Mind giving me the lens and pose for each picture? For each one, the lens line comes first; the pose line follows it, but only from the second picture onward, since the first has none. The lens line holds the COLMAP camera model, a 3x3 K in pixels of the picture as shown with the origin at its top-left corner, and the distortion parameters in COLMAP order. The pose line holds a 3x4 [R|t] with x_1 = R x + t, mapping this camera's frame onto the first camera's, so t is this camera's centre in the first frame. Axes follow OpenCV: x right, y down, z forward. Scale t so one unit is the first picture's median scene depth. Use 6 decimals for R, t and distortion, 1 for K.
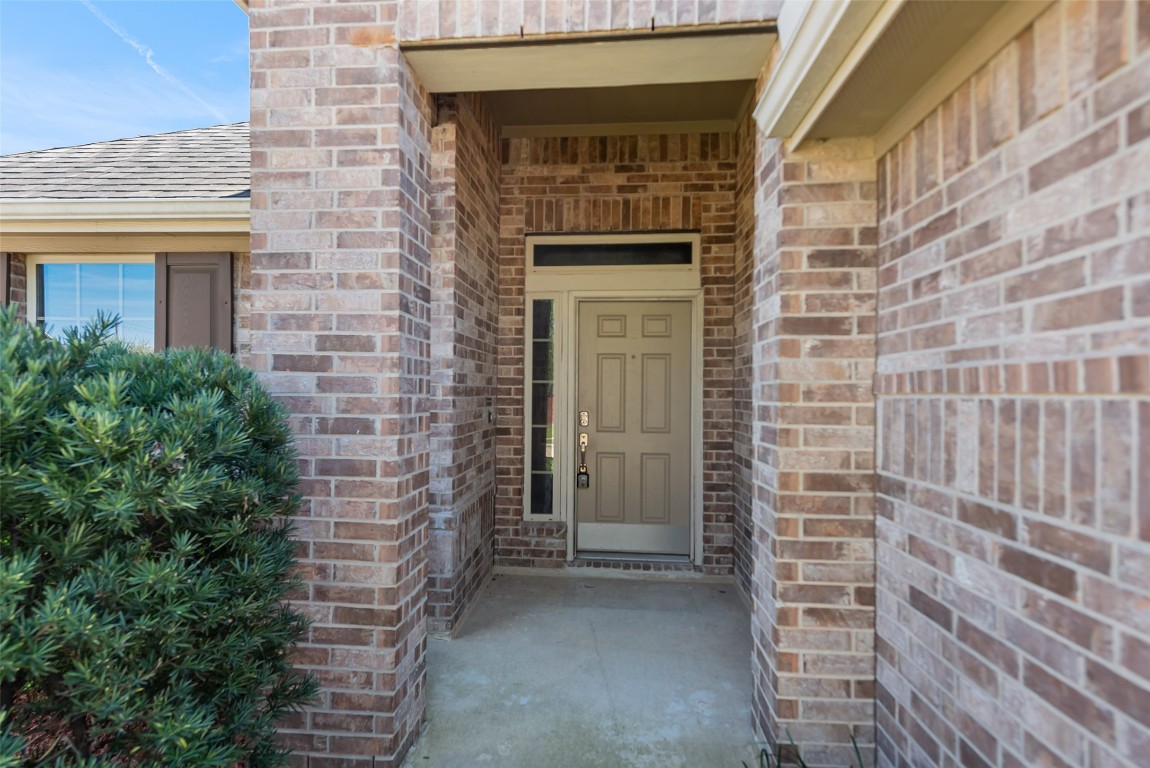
lens RADIAL K [[580.7, 0, 570.0], [0, 580.7, 389.8], [0, 0, 1]] dist [0.031382, 0.000356]
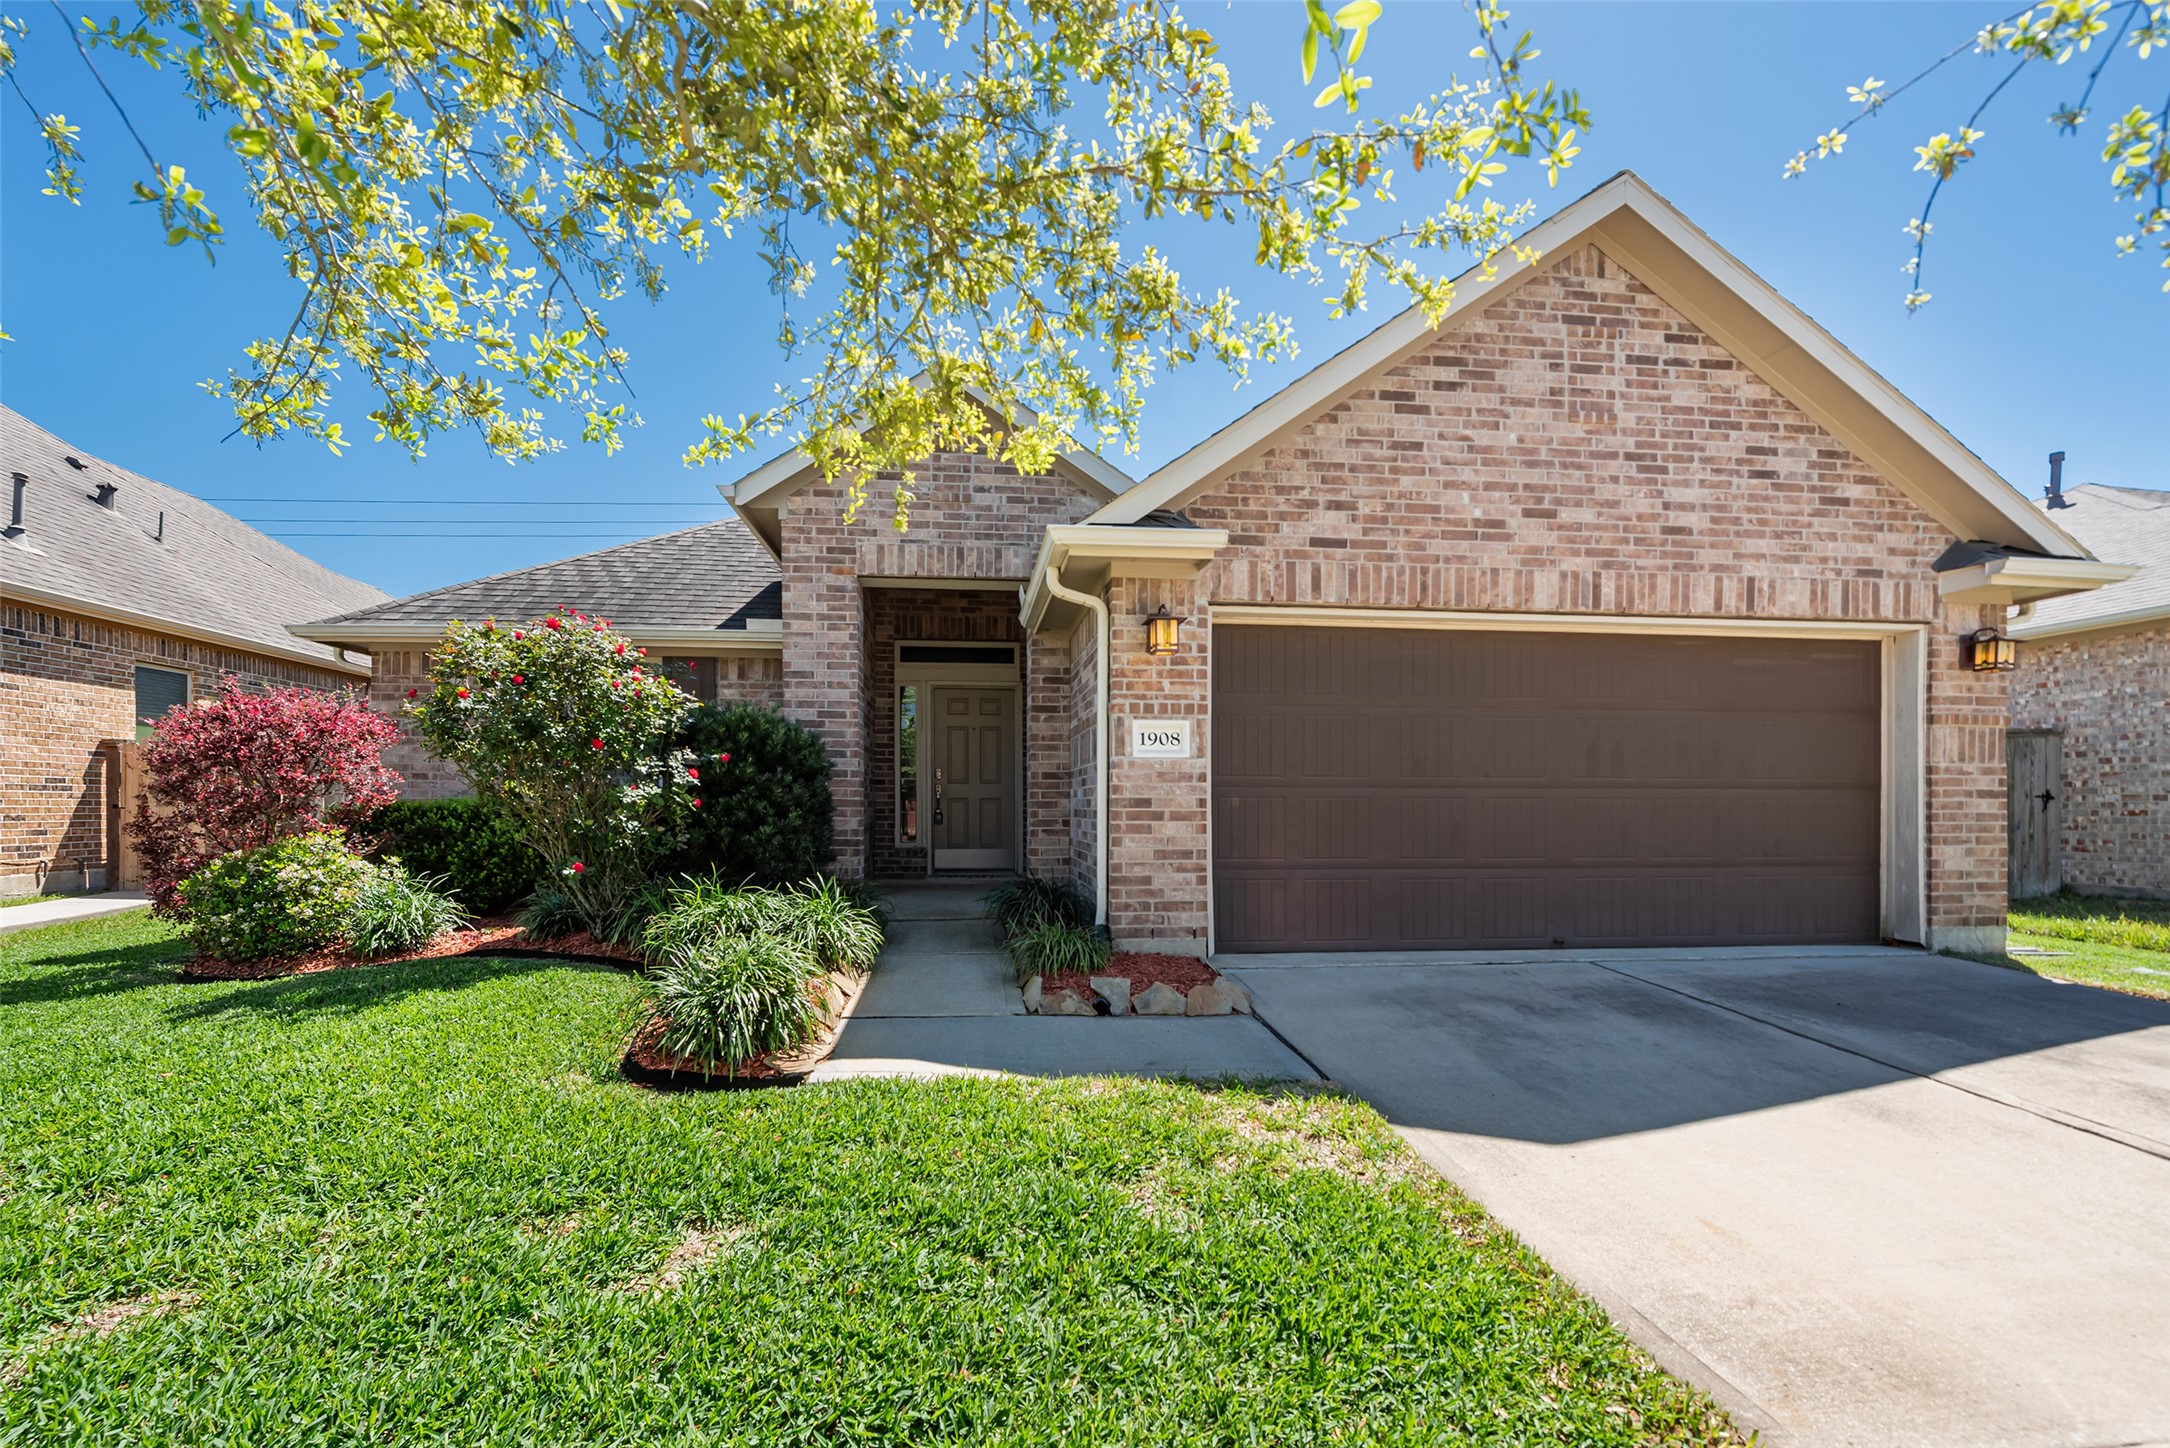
lens RADIAL K [[855.8, 0, 1043.6], [0, 855.8, 808.2], [0, 0, 1]] dist [-0.000474, -0.000079]
pose [[0.985194, -0.008676, 0.171224, -0.163149], [0.006629, 0.999900, 0.012522, 0.224829], [-0.171315, -0.011201, 0.985153, -2.183533]]
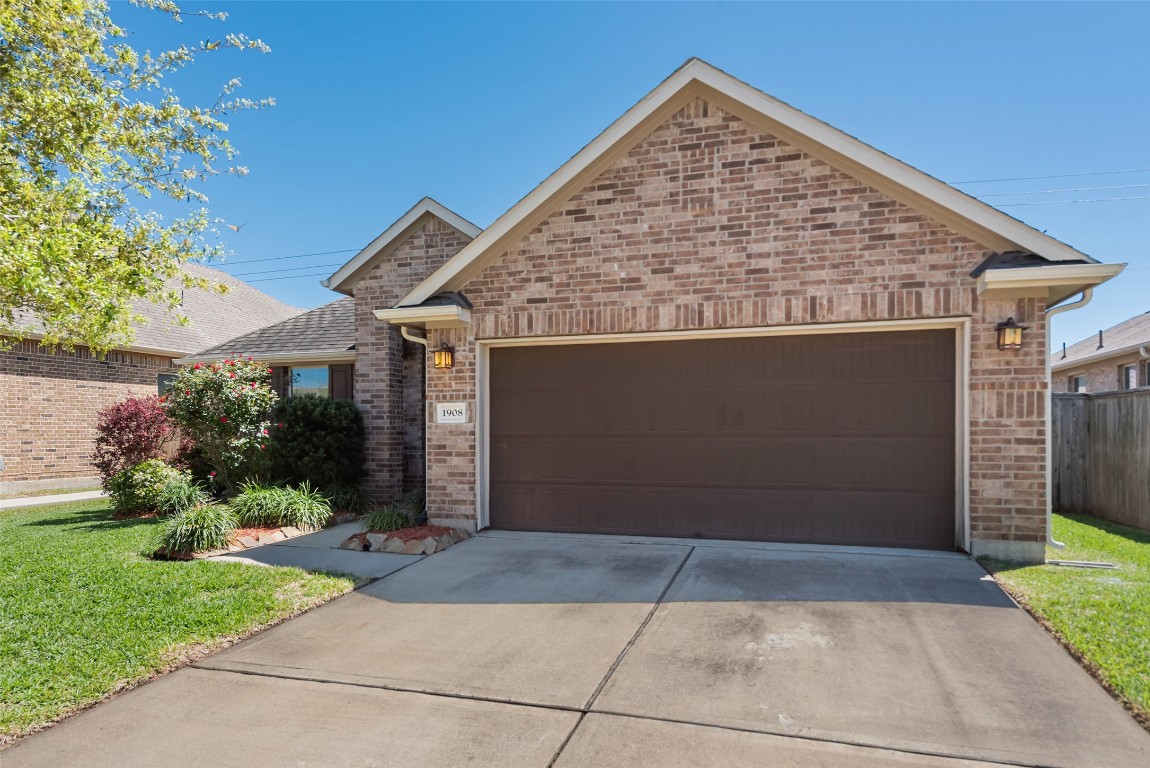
lens RADIAL K [[687.0, 0, 569.7], [0, 687.0, 429.2], [0, 0, 1]] dist [0.033381, 0.000100]
pose [[0.975271, -0.013725, -0.220588, 1.893974], [0.013775, 0.999904, -0.001316, 0.164498], [0.220585, -0.001755, 0.975366, -3.229479]]
